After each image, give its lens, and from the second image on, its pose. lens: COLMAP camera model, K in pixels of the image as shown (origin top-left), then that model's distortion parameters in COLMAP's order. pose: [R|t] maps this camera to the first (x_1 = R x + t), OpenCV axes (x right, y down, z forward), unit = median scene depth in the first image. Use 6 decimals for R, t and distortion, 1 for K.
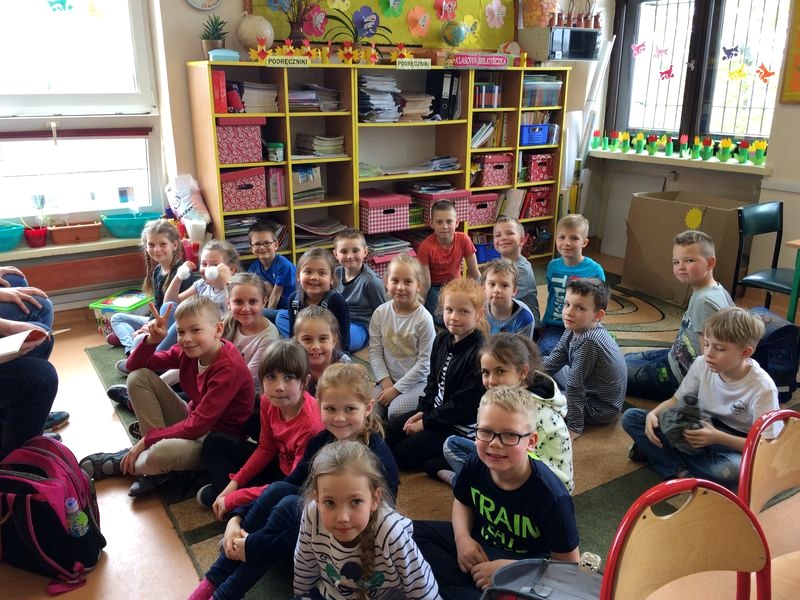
lens RADIAL K [[676.9, 0, 400.0], [0, 676.9, 300.0], [0, 0, 1]] dist [0.074572, -0.098076]
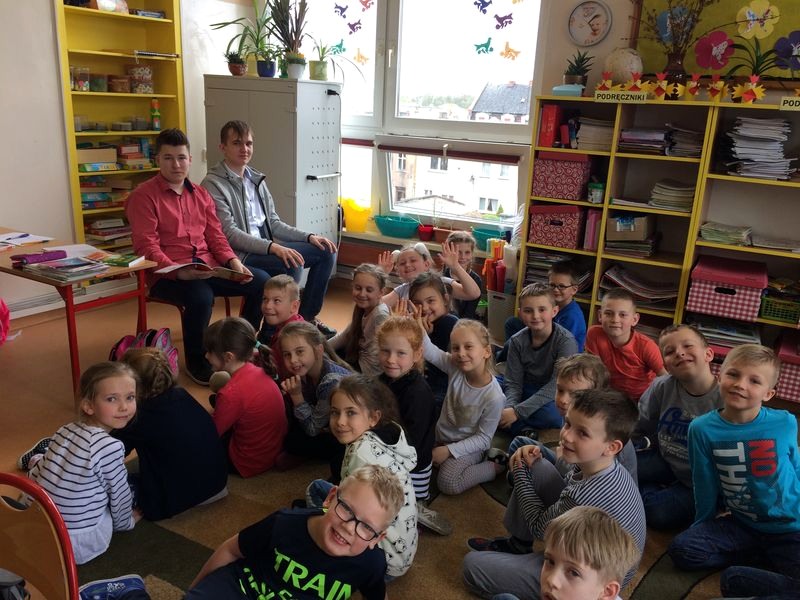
lens RADIAL K [[676.9, 0, 400.0], [0, 676.9, 300.0], [0, 0, 1]] dist [0.074572, -0.098076]
pose [[0.481550, 0.265541, -0.835223, 0.490865], [-0.315022, 0.941748, 0.117782, -0.103439], [0.817846, 0.206395, 0.537150, 0.308825]]
